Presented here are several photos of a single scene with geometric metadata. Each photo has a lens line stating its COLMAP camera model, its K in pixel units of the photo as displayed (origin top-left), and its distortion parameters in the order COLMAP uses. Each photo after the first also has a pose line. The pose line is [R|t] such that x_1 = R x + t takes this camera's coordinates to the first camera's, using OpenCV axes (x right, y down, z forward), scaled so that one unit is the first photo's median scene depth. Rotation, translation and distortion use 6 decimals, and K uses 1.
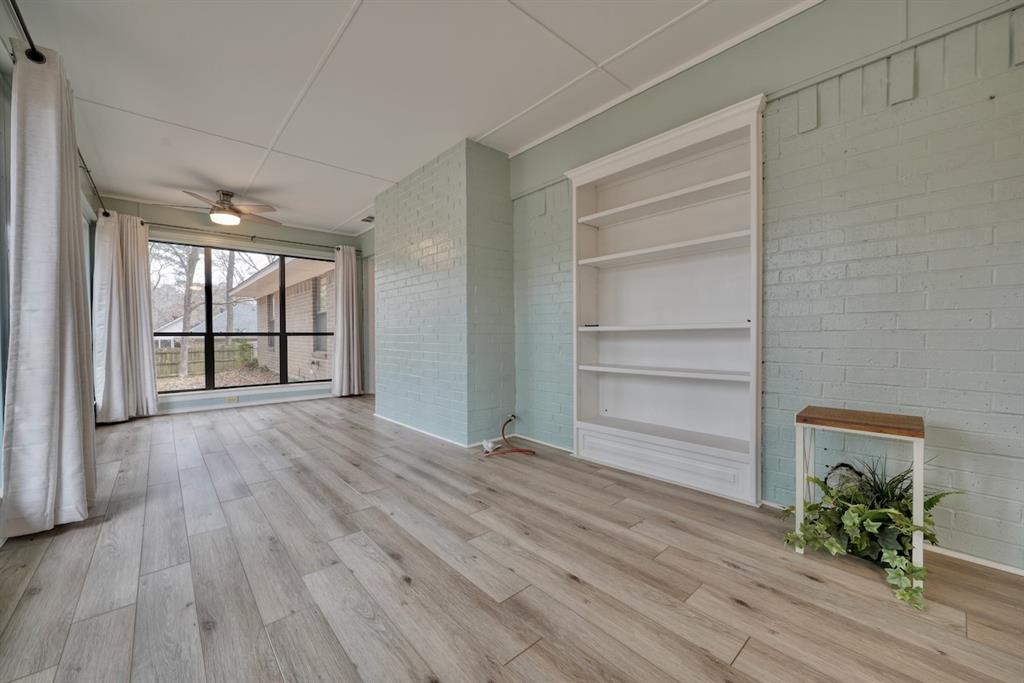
lens RADIAL K [[396.0, 0, 510.2], [0, 396.0, 338.5], [0, 0, 1]] dist [-0.001360, -0.000285]
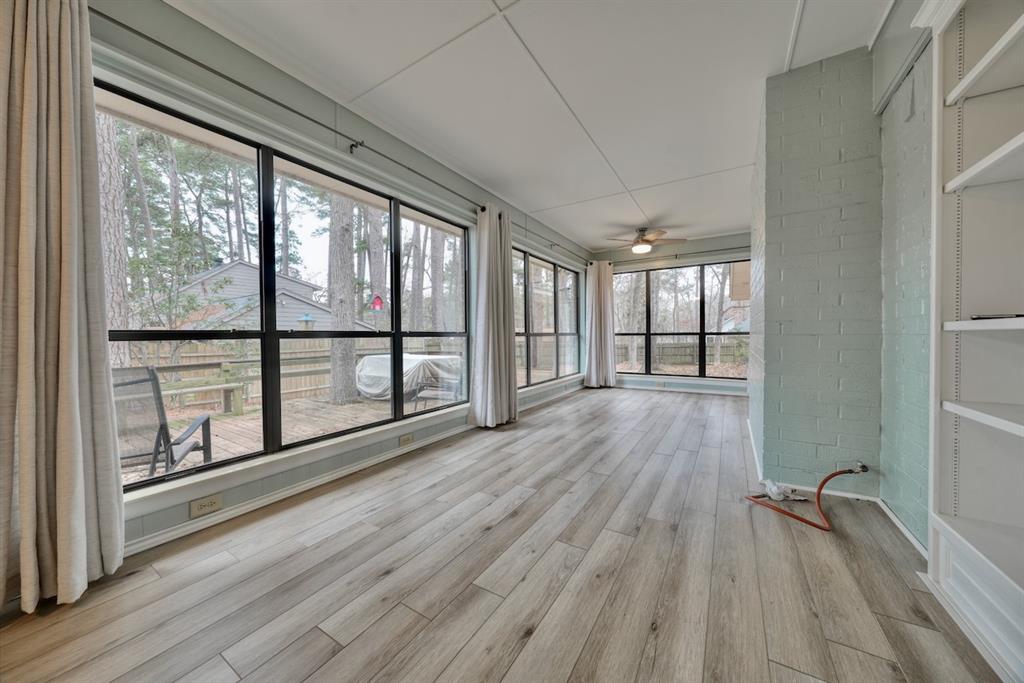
lens RADIAL K [[340.8, 0, 513.5], [0, 340.8, 340.1], [0, 0, 1]] dist [-0.005684, -0.000090]
pose [[0.295497, 0.014353, -0.955236, 0.484617], [-0.002303, 0.999895, 0.014312, -0.013268], [0.955341, -0.002030, 0.295499, 0.444304]]
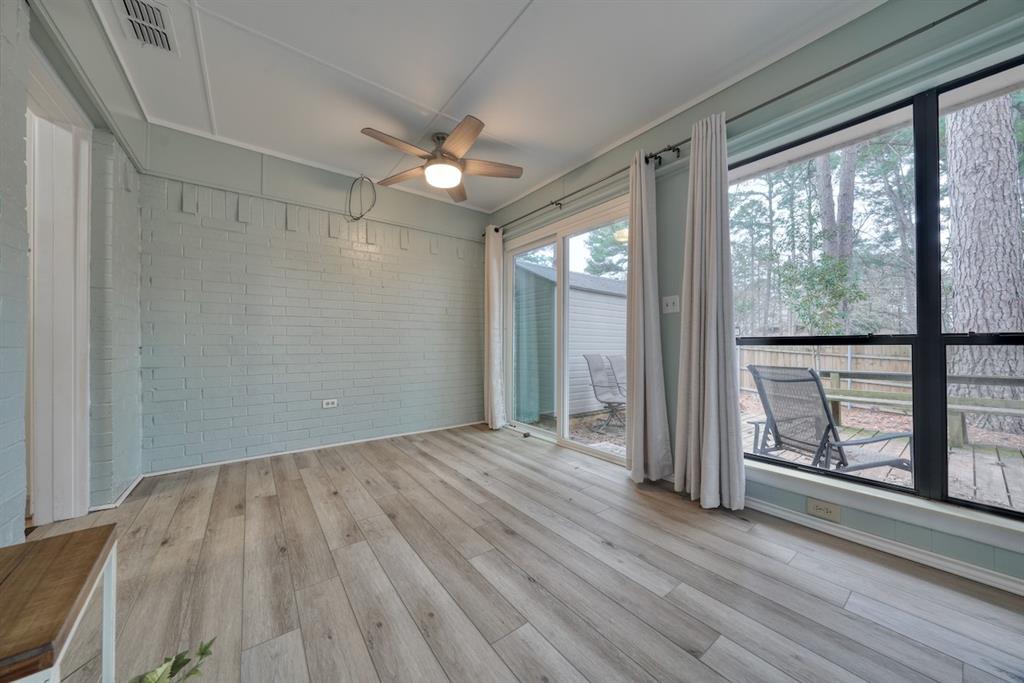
lens RADIAL K [[340.8, 0, 516.0], [0, 340.8, 344.3], [0, 0, 1]] dist [-0.005684, -0.000090]
pose [[-0.998957, 0.005555, 0.045327, -0.079004], [0.006076, 0.999917, 0.011362, -0.021119], [-0.045260, 0.011626, -0.998908, 1.195856]]
